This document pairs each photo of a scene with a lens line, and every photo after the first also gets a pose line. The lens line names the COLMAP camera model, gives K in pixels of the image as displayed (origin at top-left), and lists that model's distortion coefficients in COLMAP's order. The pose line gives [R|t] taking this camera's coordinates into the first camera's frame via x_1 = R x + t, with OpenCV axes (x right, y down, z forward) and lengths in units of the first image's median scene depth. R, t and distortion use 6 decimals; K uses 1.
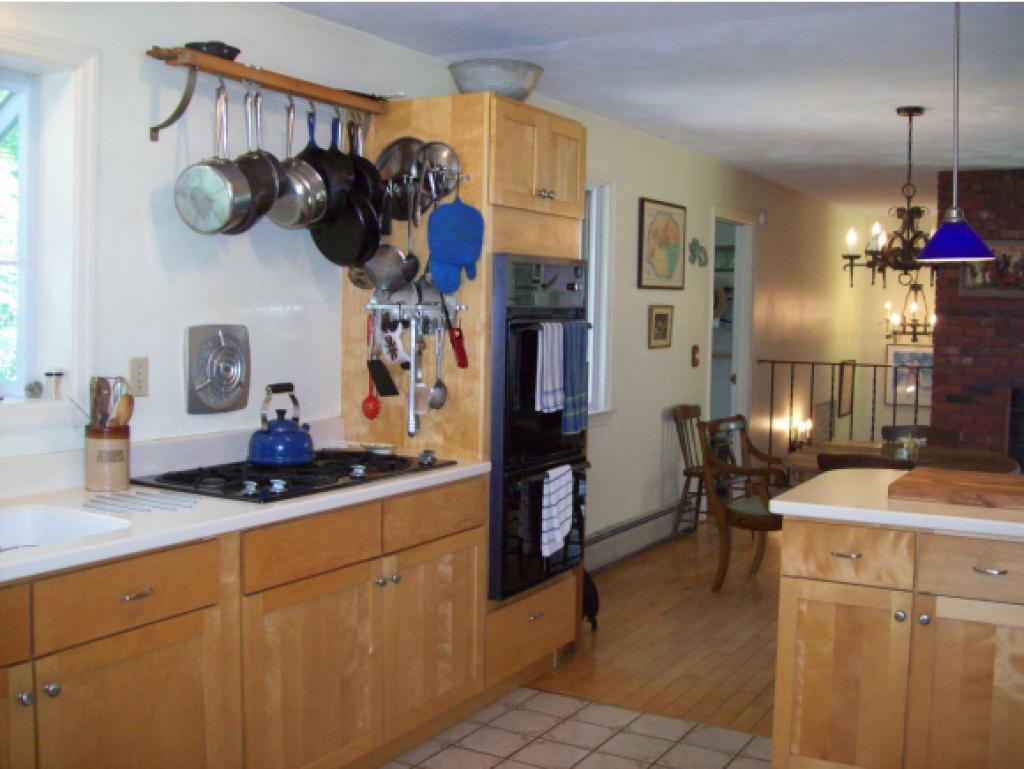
lens RADIAL K [[1097.4, 0, 517.0], [0, 1097.4, 376.2], [0, 0, 1]] dist [-0.139028, 0.000000]
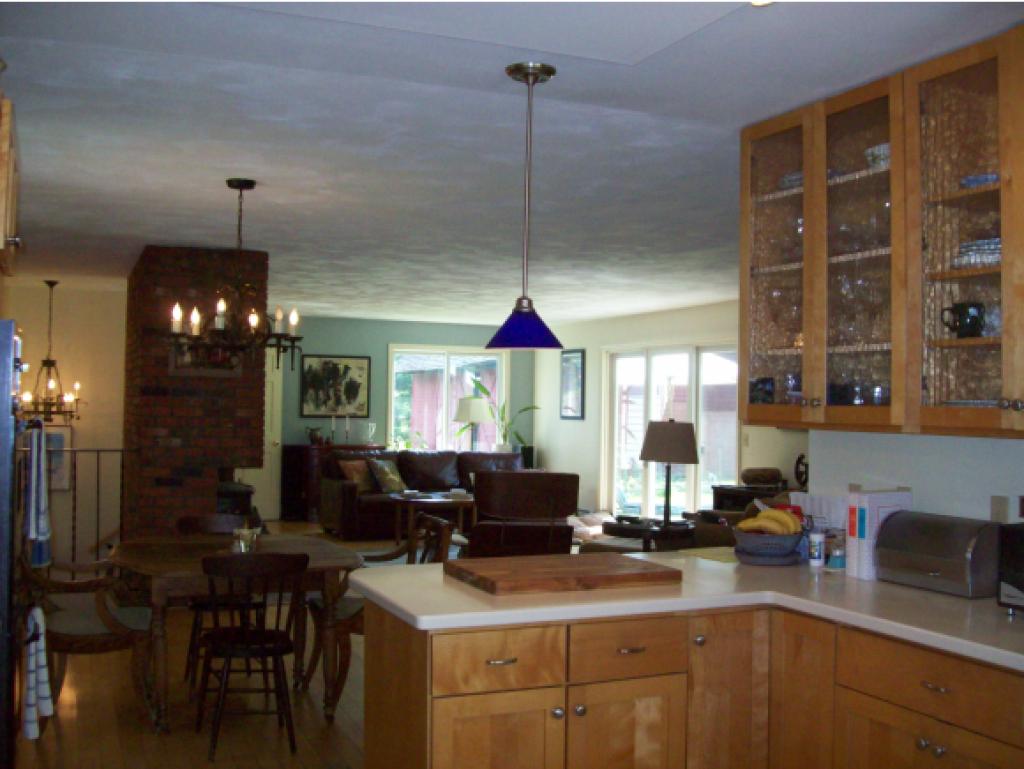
lens RADIAL K [[1097.4, 0, 519.0], [0, 1097.4, 378.7], [0, 0, 1]] dist [-0.139028, 0.000000]
pose [[0.598043, 0.009914, 0.801403, -0.181504], [0.042832, 0.998099, -0.044311, -0.015121], [-0.800319, 0.060825, 0.596481, 0.166186]]
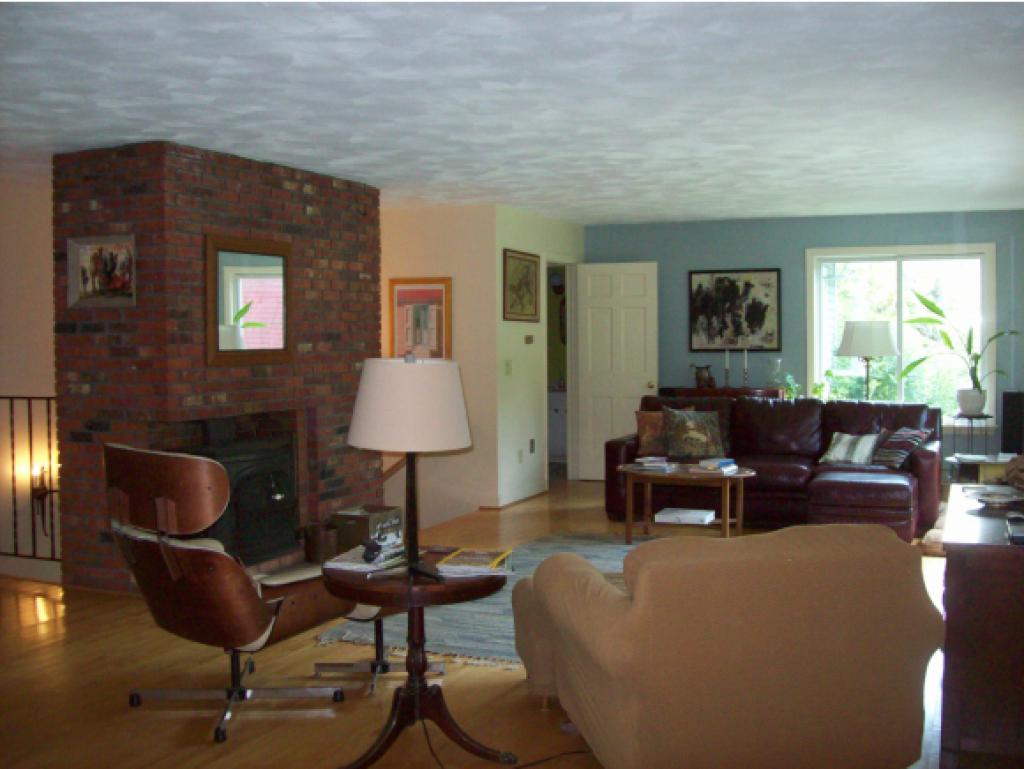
lens RADIAL K [[1097.4, 0, 518.2], [0, 1097.4, 382.4], [0, 0, 1]] dist [-0.139028, 0.000000]
pose [[0.992175, -0.033890, 0.120166, 0.653465], [0.035873, 0.999253, -0.014376, 0.003967], [-0.119589, 0.018575, 0.992650, 0.170671]]
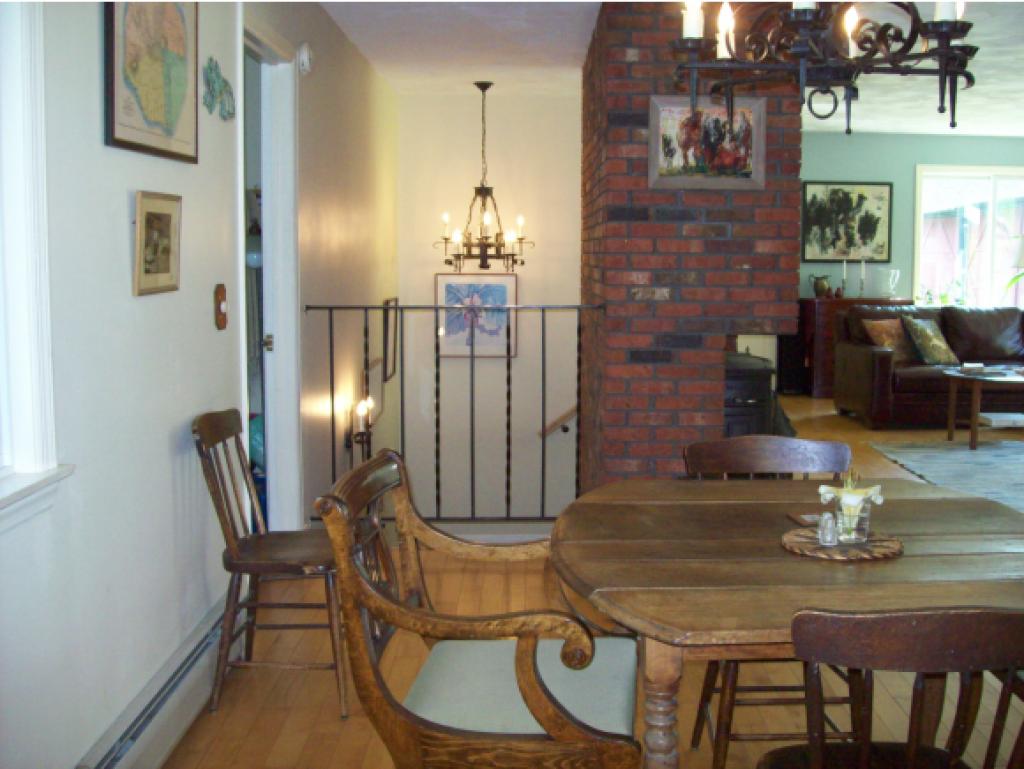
lens RADIAL K [[1097.4, 0, 535.3], [0, 1097.4, 362.1], [0, 0, 1]] dist [-0.139028, 0.000000]
pose [[0.860006, -0.067199, 0.505841, 0.037742], [0.044076, 0.997369, 0.057560, -0.014775], [-0.508378, -0.027207, 0.860704, 0.500920]]
